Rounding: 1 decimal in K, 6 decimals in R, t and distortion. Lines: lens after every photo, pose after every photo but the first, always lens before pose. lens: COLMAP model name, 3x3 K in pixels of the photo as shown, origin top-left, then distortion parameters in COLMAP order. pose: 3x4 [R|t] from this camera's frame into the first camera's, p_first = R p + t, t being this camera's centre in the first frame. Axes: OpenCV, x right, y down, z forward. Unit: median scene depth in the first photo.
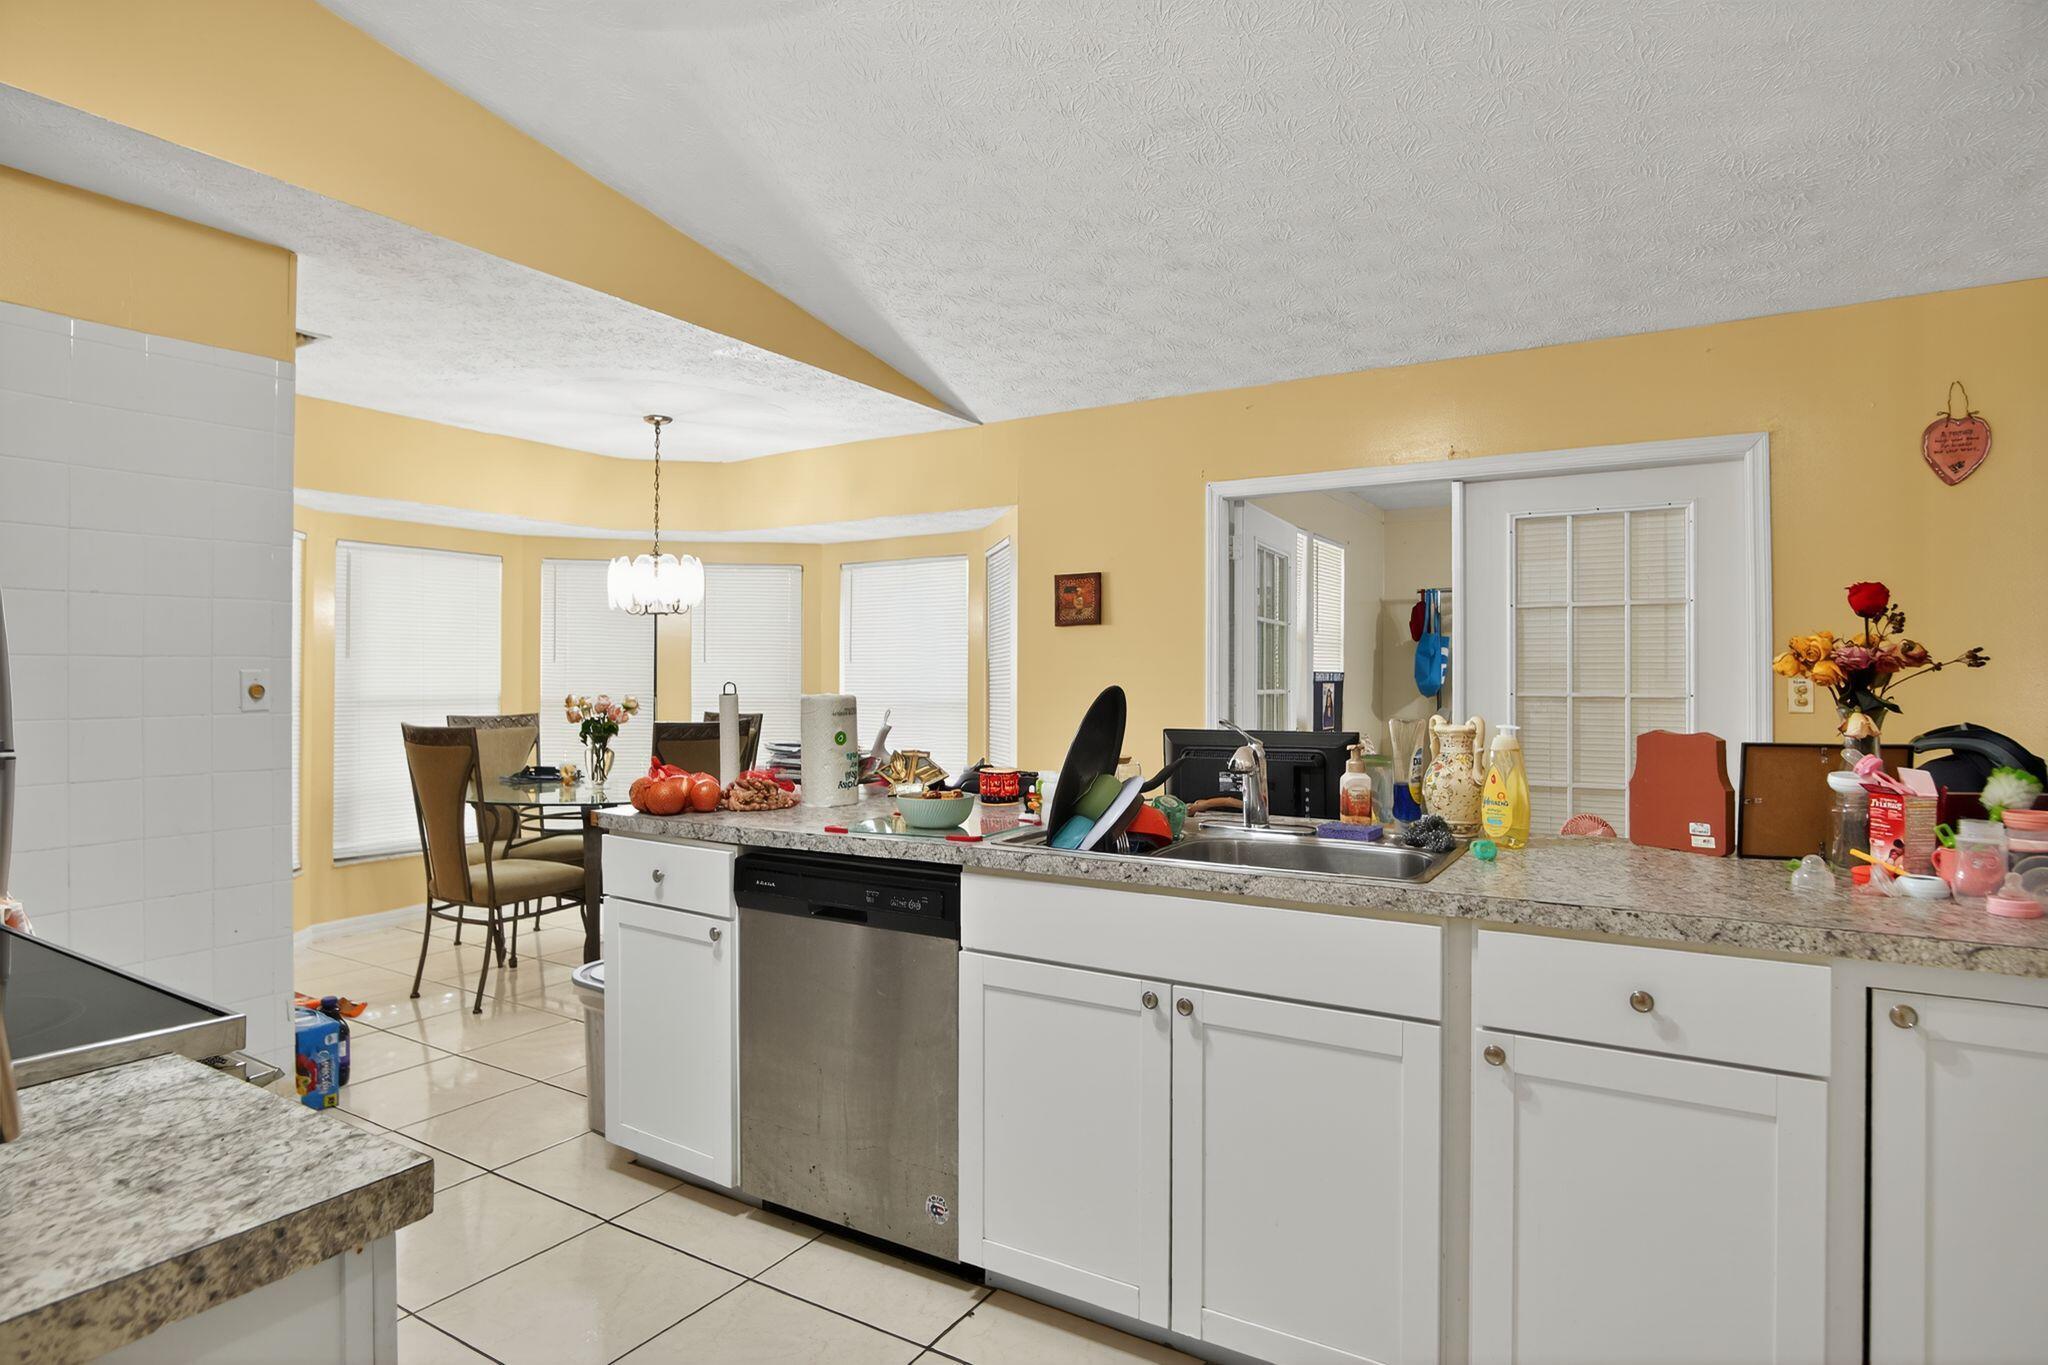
lens RADIAL K [[1106.0, 0, 1008.2], [0, 1106.0, 674.8], [0, 0, 1]] dist [-0.023017, 0.002165]
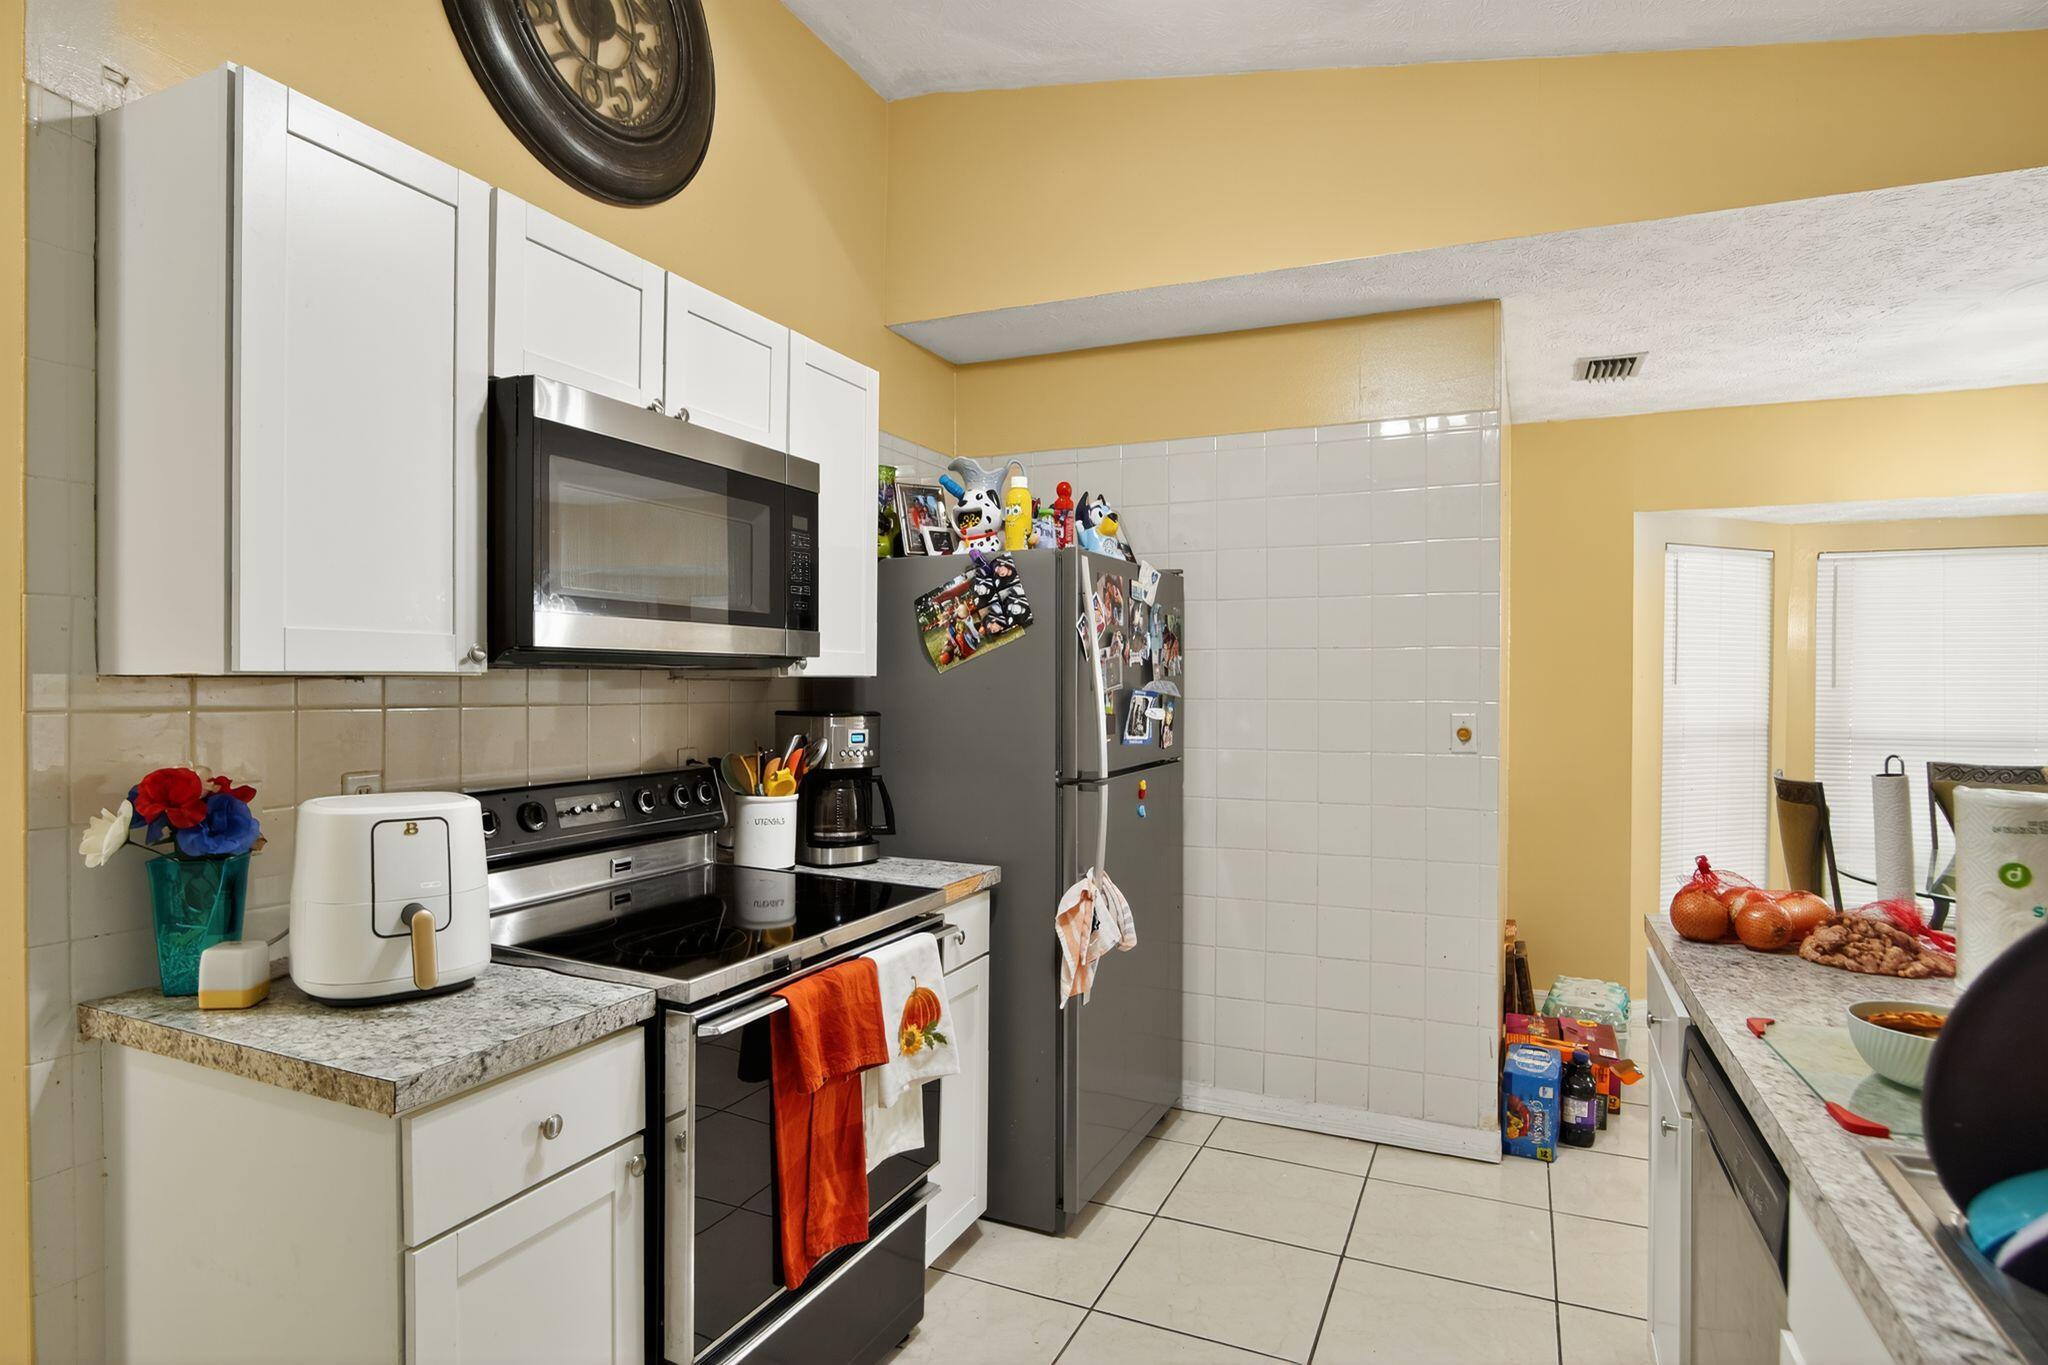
lens RADIAL K [[1106.0, 0, 1008.2], [0, 1106.0, 674.8], [0, 0, 1]] dist [-0.023017, 0.002165]
pose [[0.132424, -0.004348, -0.991184, 0.176761], [-0.002228, 0.999987, -0.004685, -0.021028], [0.991191, 0.002829, 0.132413, 0.254293]]
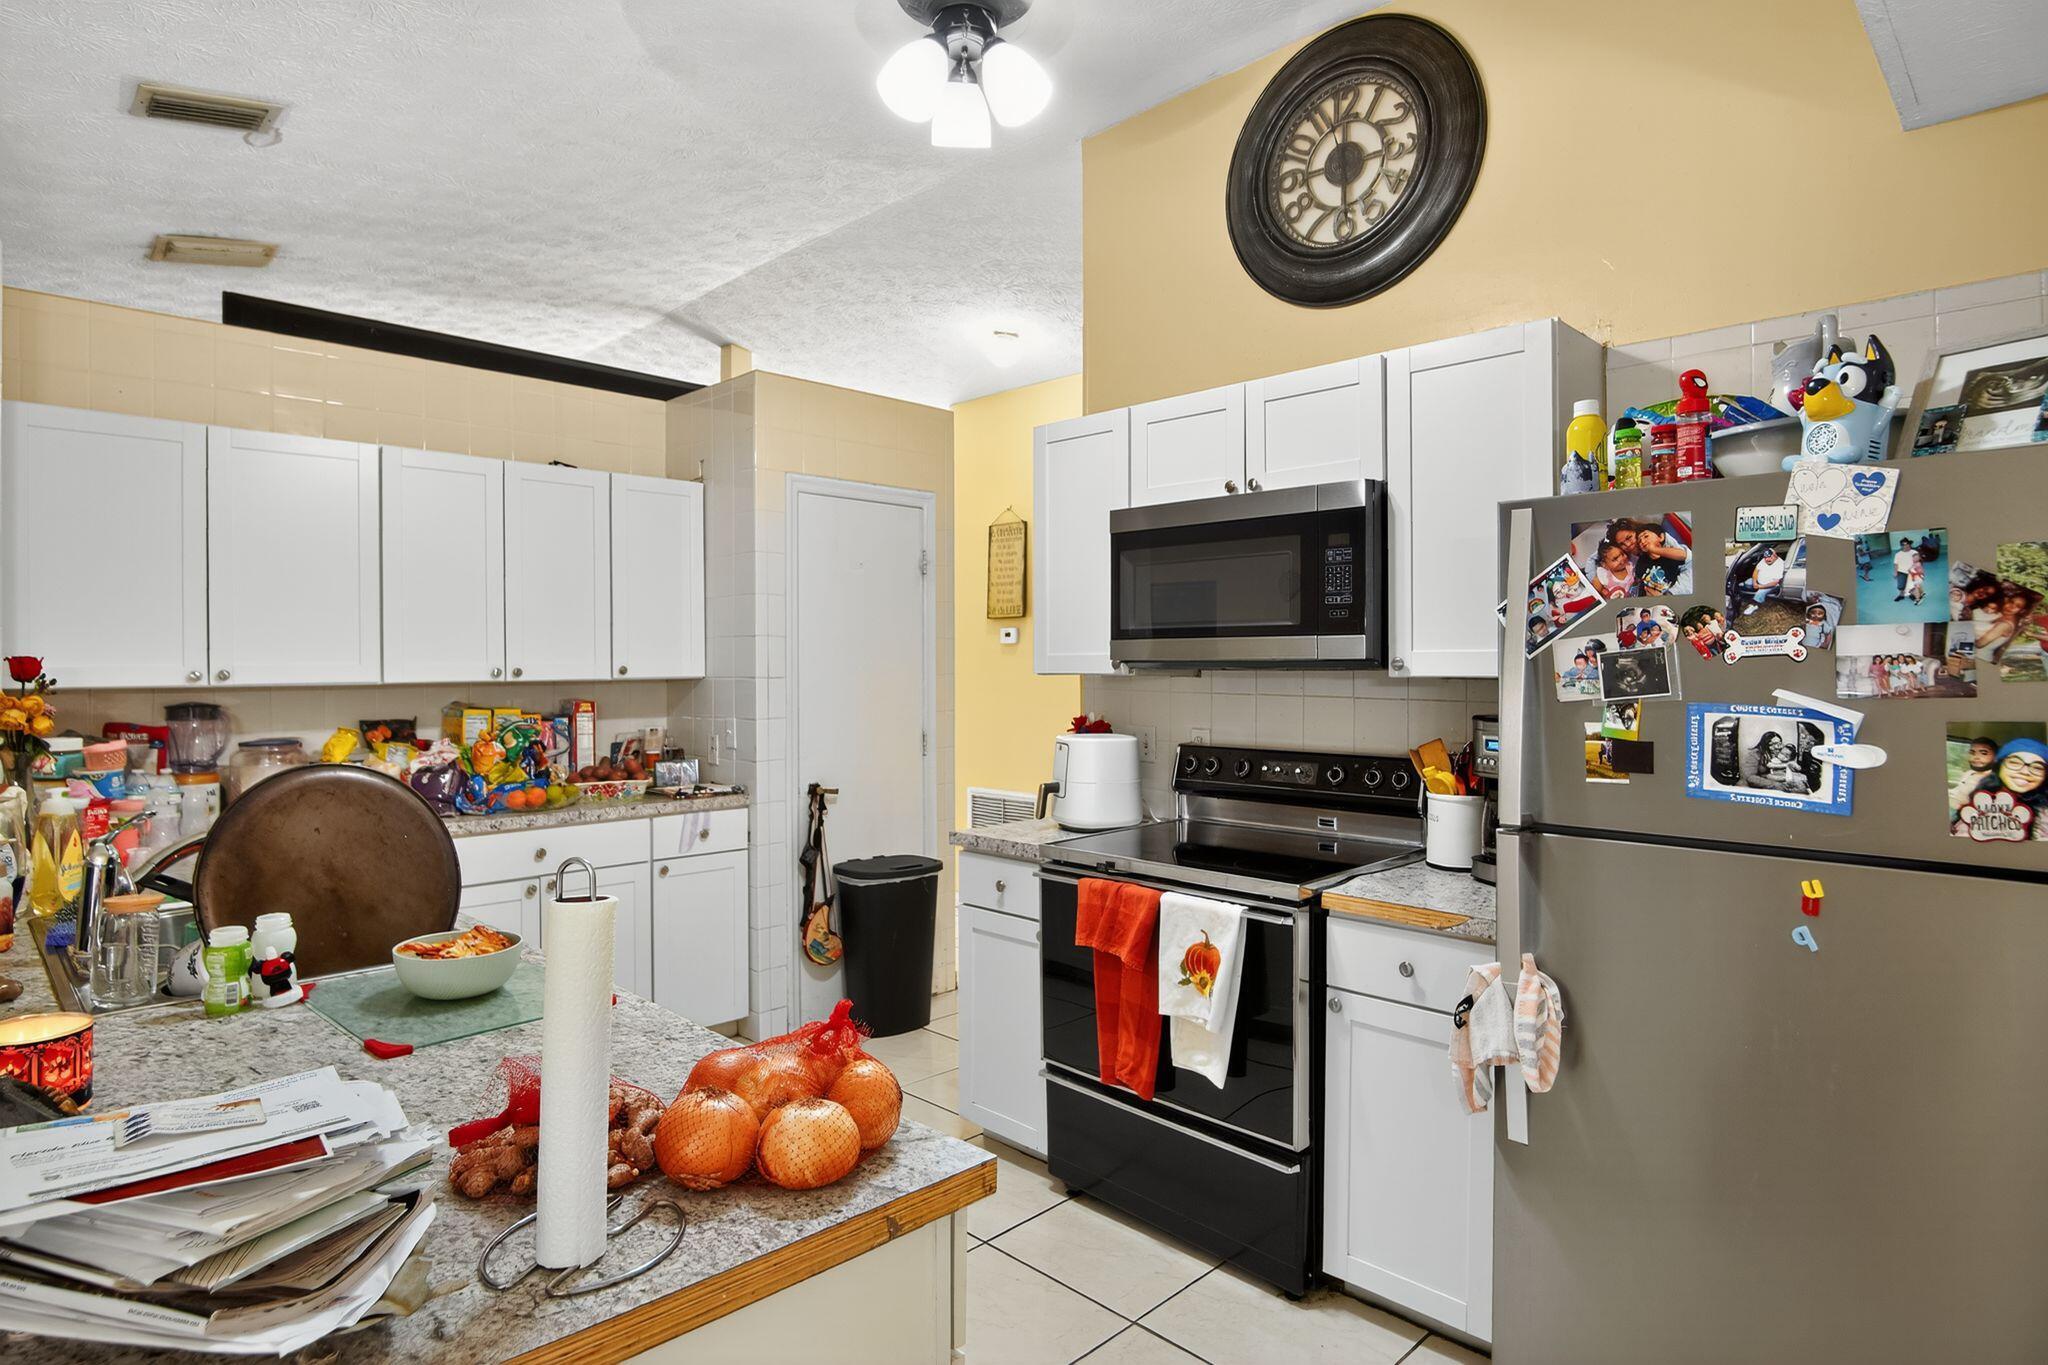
lens RADIAL K [[1106.0, 0, 1008.2], [0, 1106.0, 674.8], [0, 0, 1]] dist [-0.023017, 0.002165]
pose [[-0.971385, -0.009350, 0.237328, -0.263985], [-0.008731, 0.999955, 0.003658, -0.024094], [-0.237351, 0.001482, -0.971423, 0.763703]]
